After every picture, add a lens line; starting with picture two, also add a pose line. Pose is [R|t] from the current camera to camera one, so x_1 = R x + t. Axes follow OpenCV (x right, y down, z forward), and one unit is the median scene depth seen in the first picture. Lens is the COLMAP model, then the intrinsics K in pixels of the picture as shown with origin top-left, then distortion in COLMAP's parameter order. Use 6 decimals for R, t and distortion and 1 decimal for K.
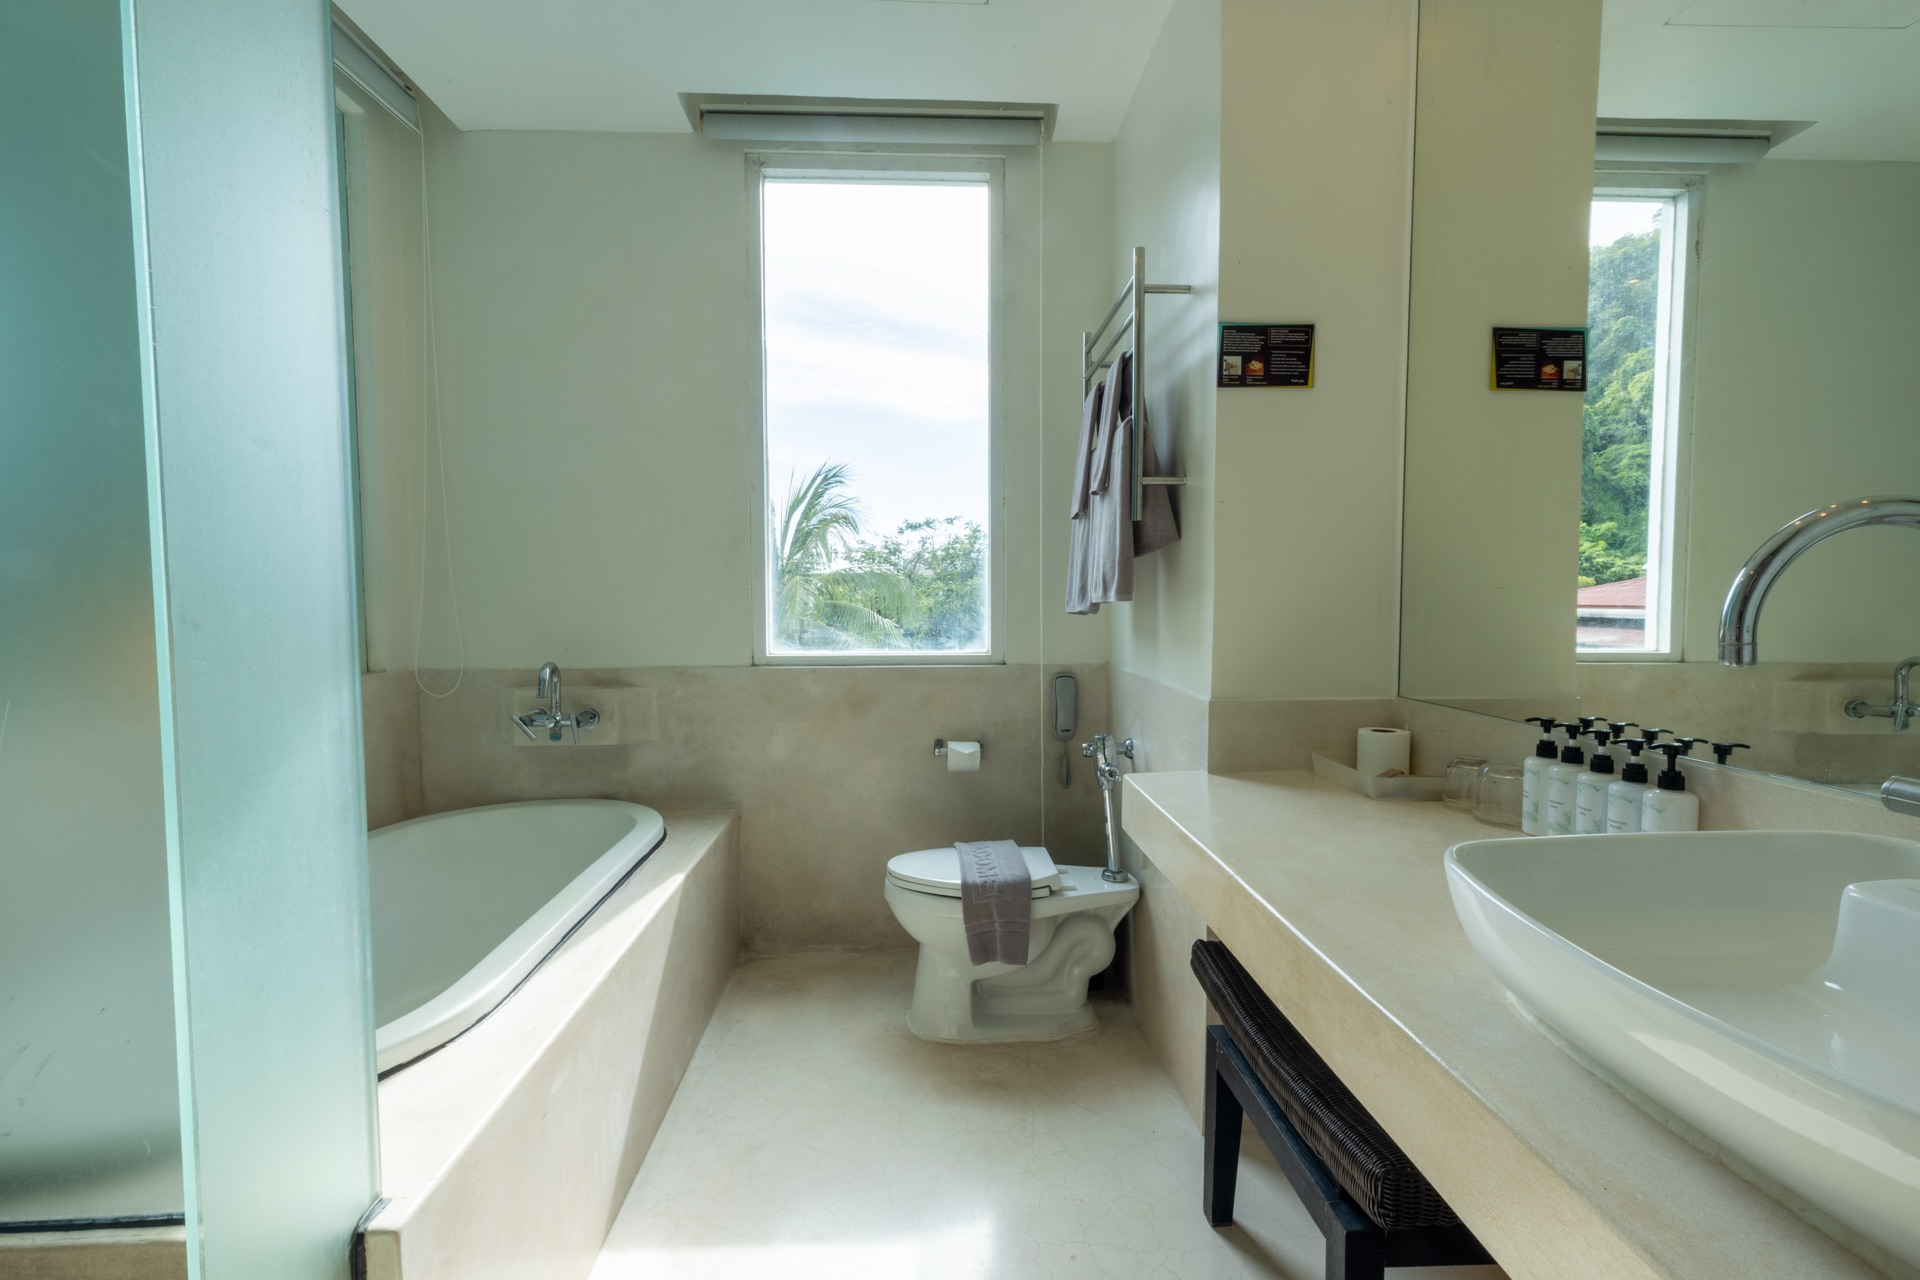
lens RADIAL K [[894.4, 0, 974.5], [0, 894.4, 575.0], [0, 0, 1]] dist [0.002569, 0.000899]
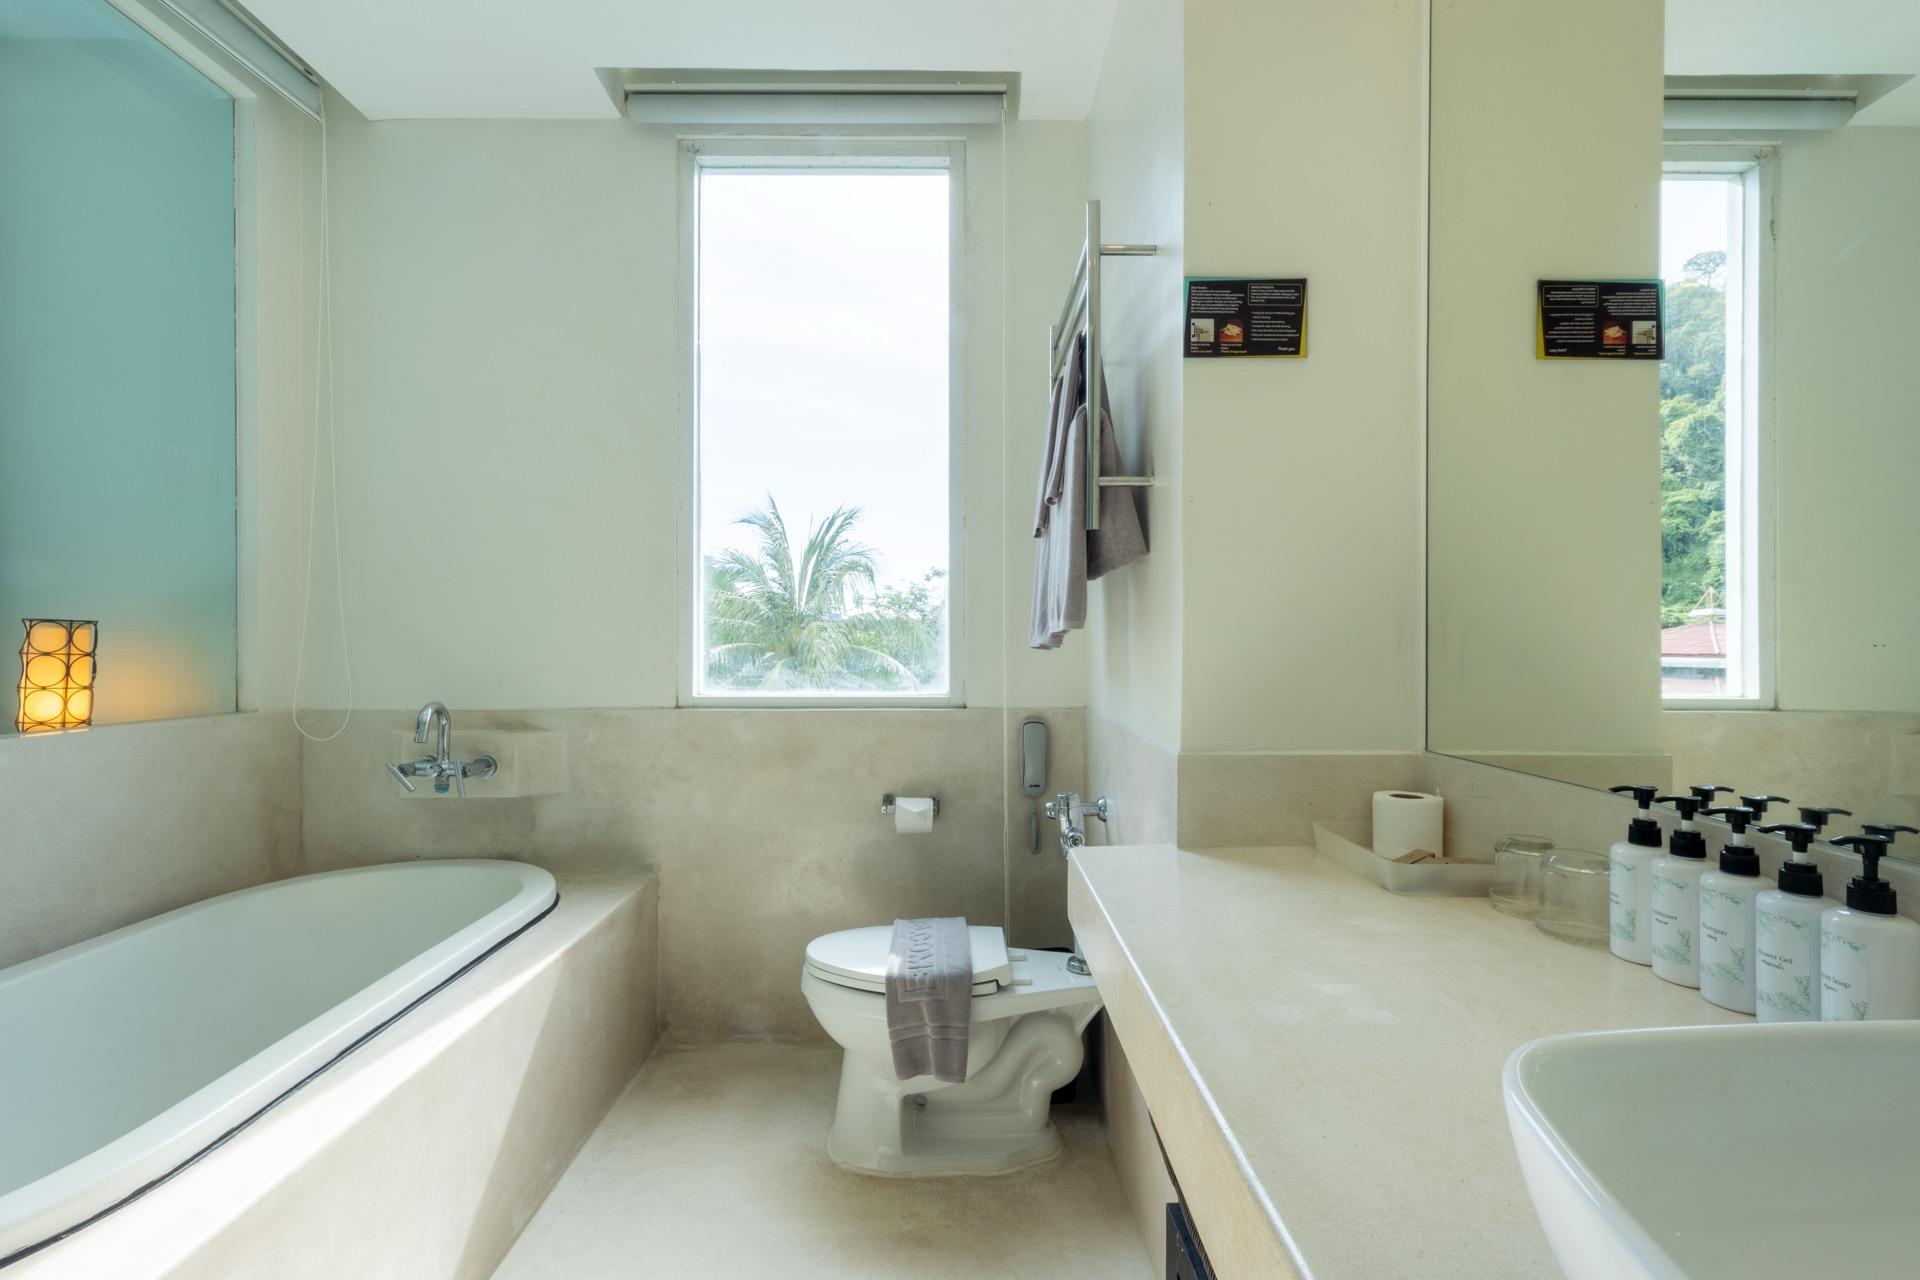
lens RADIAL K [[875.6, 0, 964.2], [0, 875.6, 580.6], [0, 0, 1]] dist [0.002395, 0.000237]
pose [[0.998836, -0.001111, -0.048227, 0.084152], [-0.001193, 0.998860, -0.047715, 0.019128], [0.048225, 0.047717, 0.997696, 0.164805]]
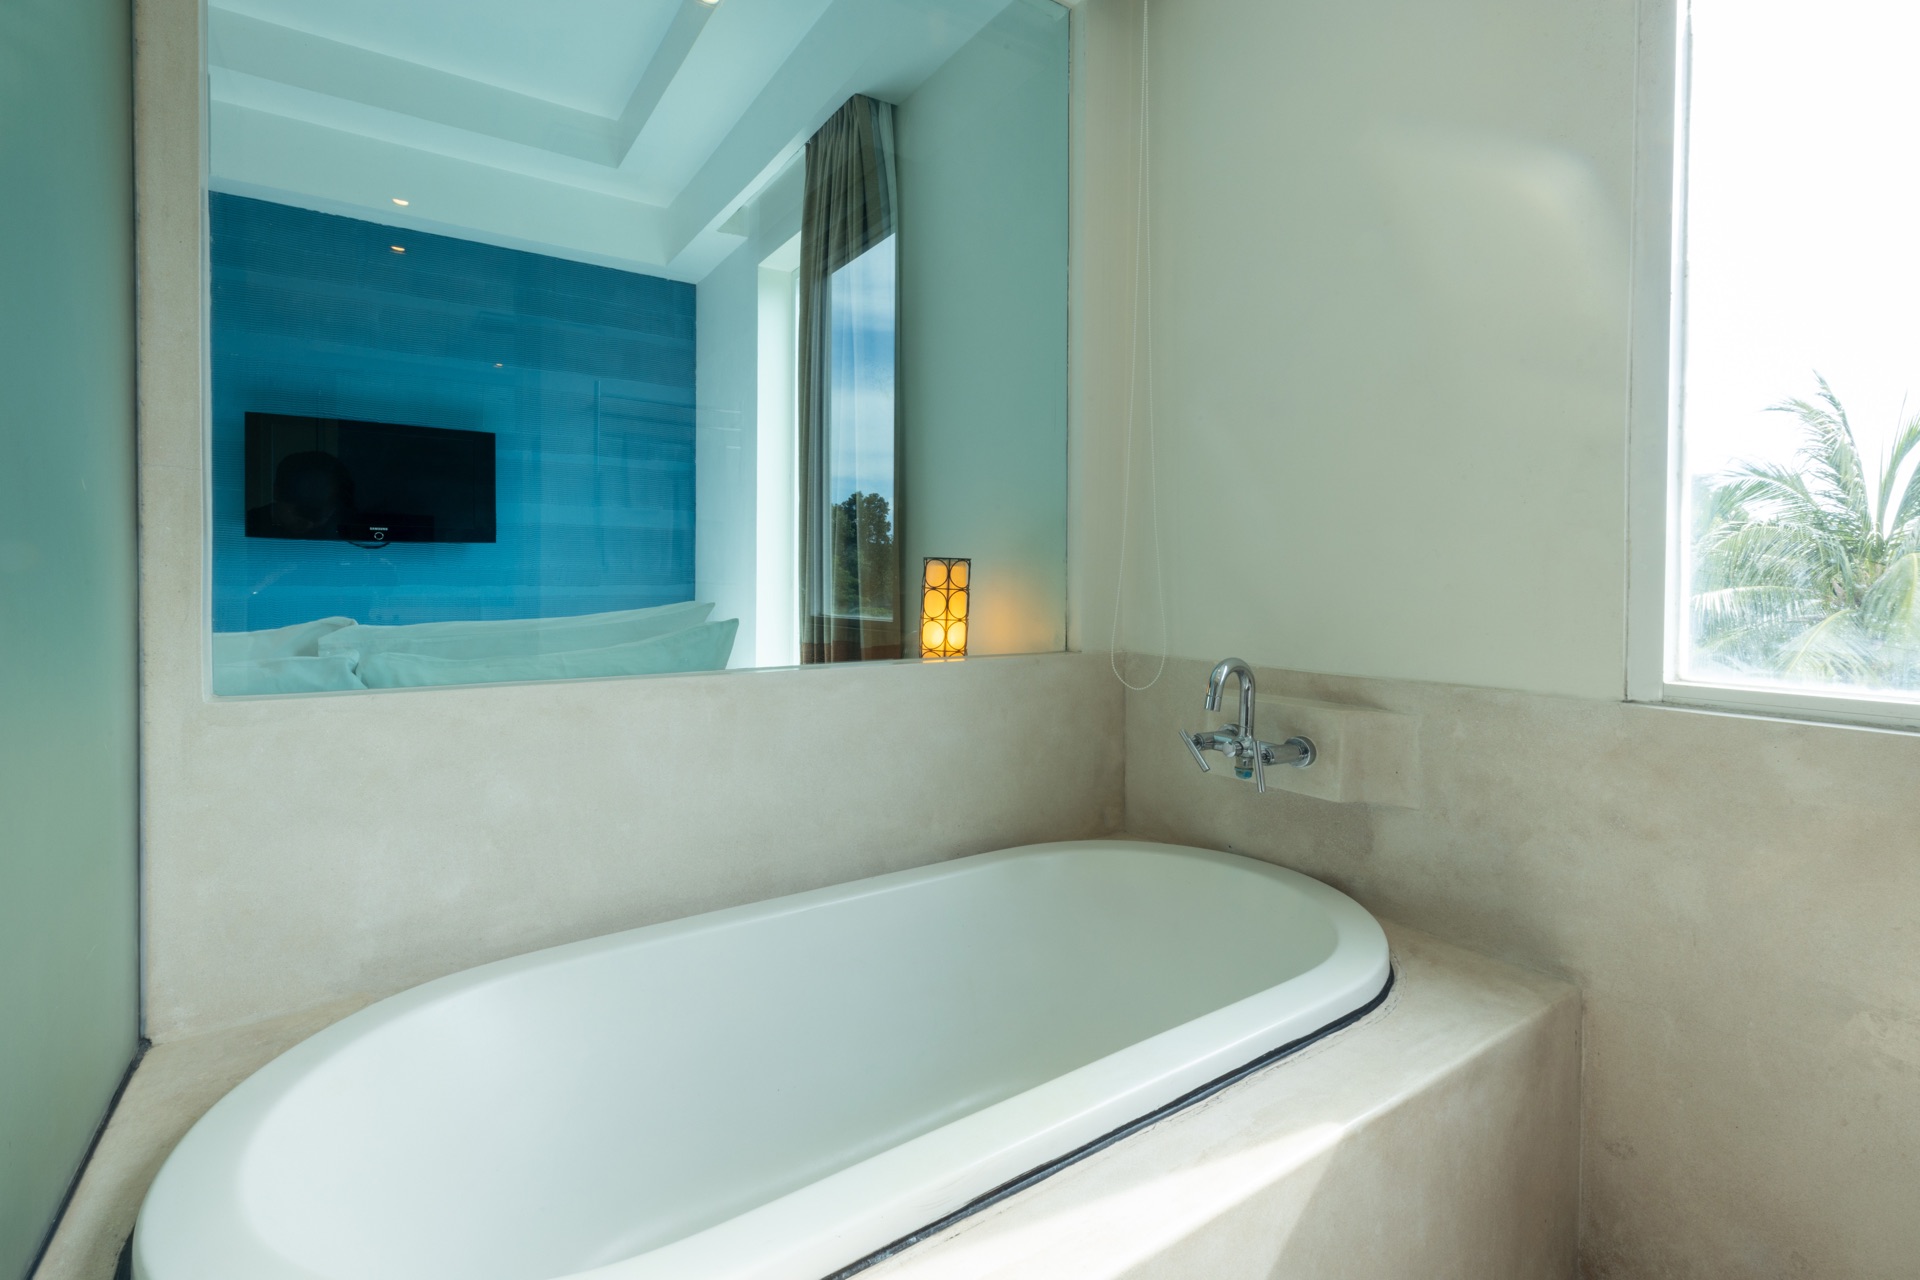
lens RADIAL K [[836.0, 0, 955.0], [0, 836.0, 626.0], [0, 0, 1]] dist [0.003382, 0.000283]
pose [[0.493083, 0.048962, -0.868603, -0.047066], [0.013803, 0.997849, 0.064084, 0.032876], [0.869872, -0.043588, 0.491347, 0.530908]]
